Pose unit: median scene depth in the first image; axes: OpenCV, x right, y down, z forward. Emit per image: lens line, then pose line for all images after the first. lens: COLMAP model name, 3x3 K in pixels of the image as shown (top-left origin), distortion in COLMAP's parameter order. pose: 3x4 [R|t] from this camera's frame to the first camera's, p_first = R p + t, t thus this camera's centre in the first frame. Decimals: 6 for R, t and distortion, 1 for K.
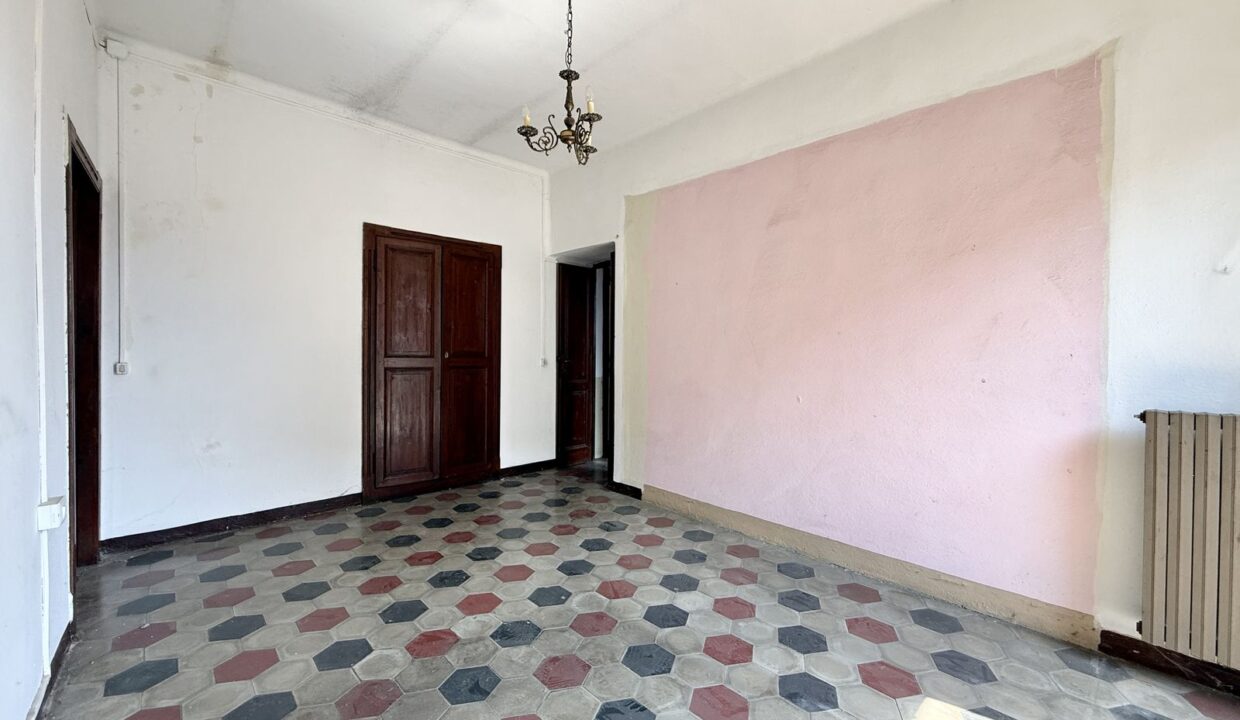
lens RADIAL K [[495.7, 0, 617.3], [0, 495.7, 361.6], [0, 0, 1]] dist [0.000313, -0.000023]
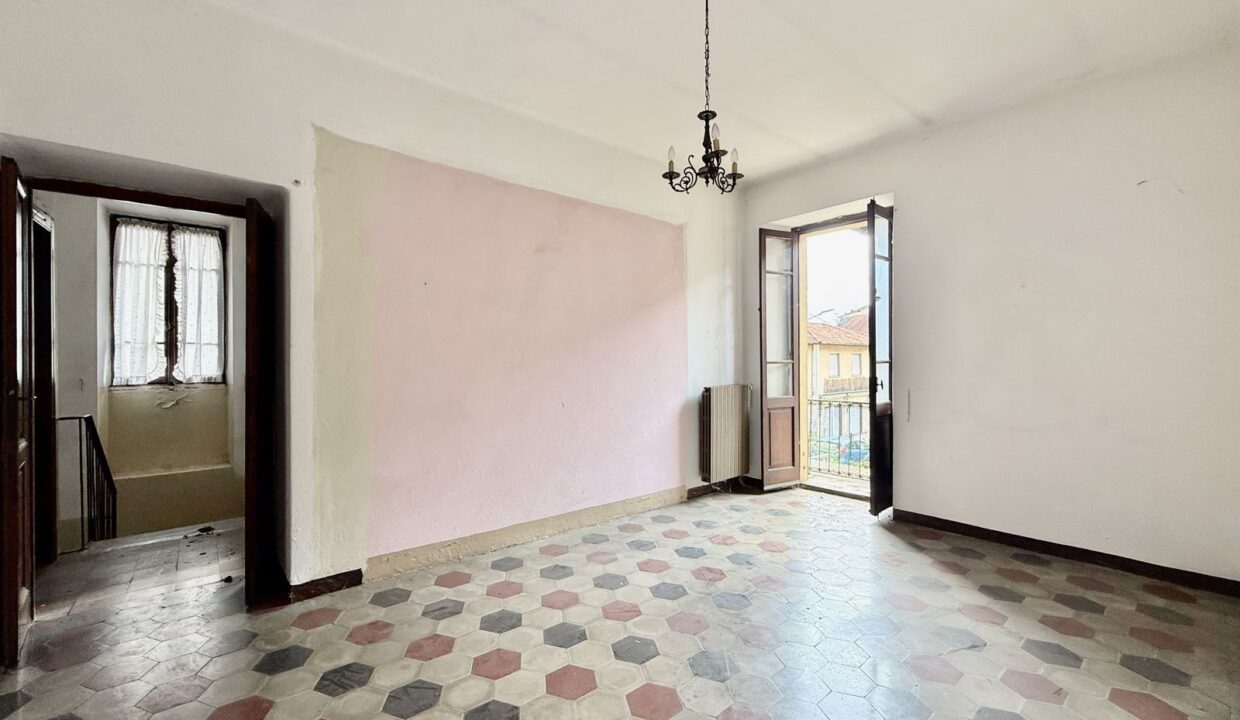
lens RADIAL K [[504.7, 0, 620.0], [0, 504.7, 360.0], [0, 0, 1]] dist [-0.000713, 0.000096]
pose [[0.039325, -0.011585, 0.999159, -0.875051], [0.023344, 0.999671, 0.010673, -0.043544], [-0.998954, 0.022904, 0.039582, 0.836538]]
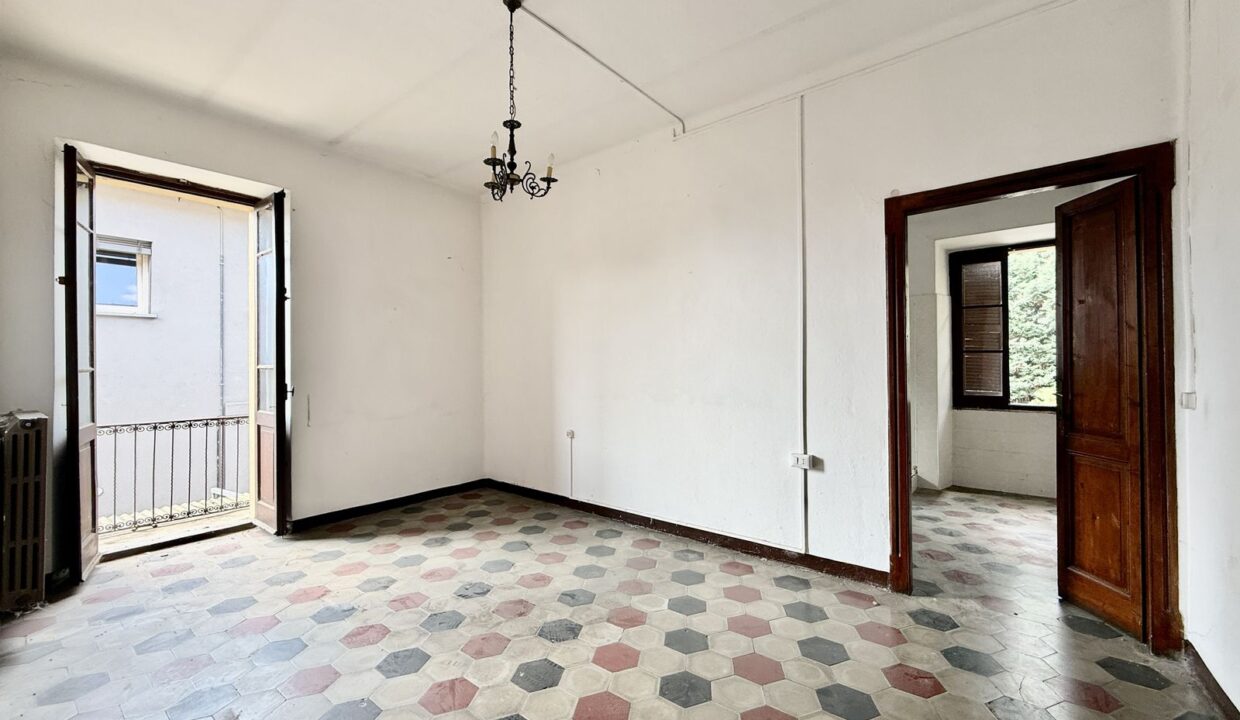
lens RADIAL K [[495.7, 0, 617.3], [0, 495.7, 361.6], [0, 0, 1]] dist [0.000313, -0.000023]
pose [[-0.988130, -0.003835, -0.153574, -0.117138], [-0.005985, 0.999890, 0.013537, -0.044370], [0.153505, 0.014295, -0.988044, 1.550141]]
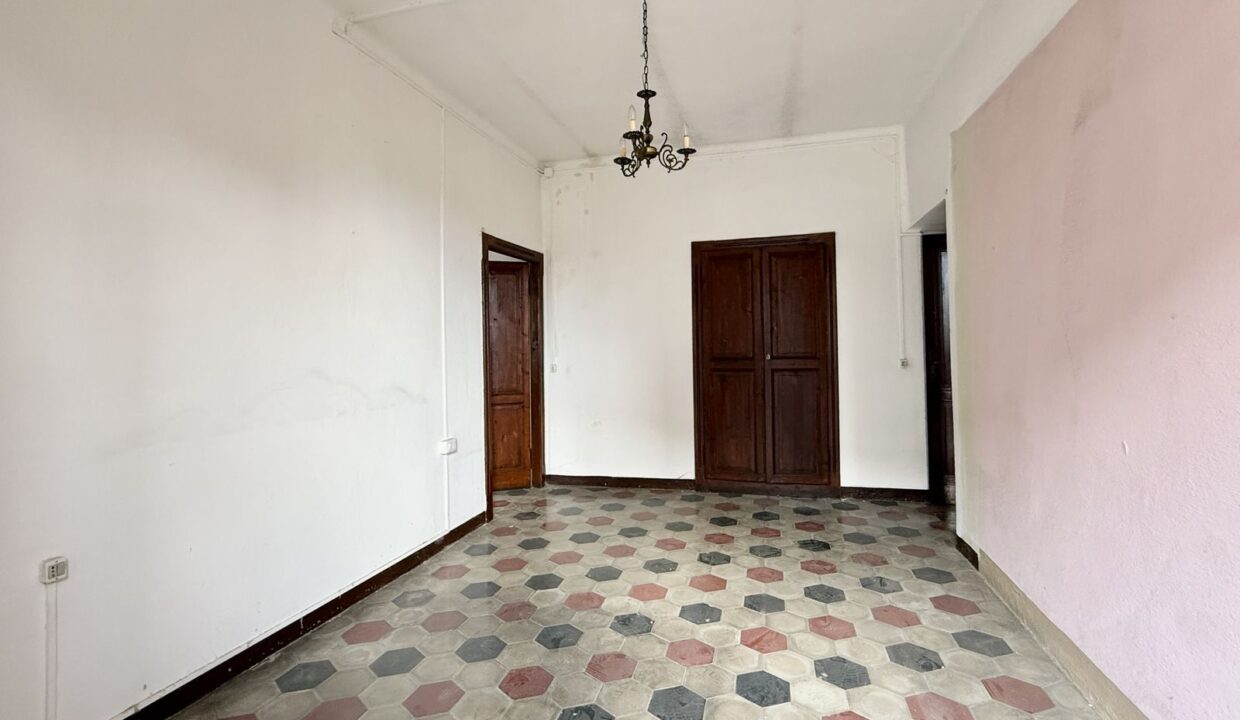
lens RADIAL K [[539.2, 0, 618.9], [0, 539.2, 341.9], [0, 0, 1]] dist [0.003336, 0.000427]
pose [[0.528233, -0.027071, -0.848668, 0.585030], [0.007467, 0.999601, -0.027238, -0.023283], [0.849067, 0.008051, 0.528224, 0.262142]]
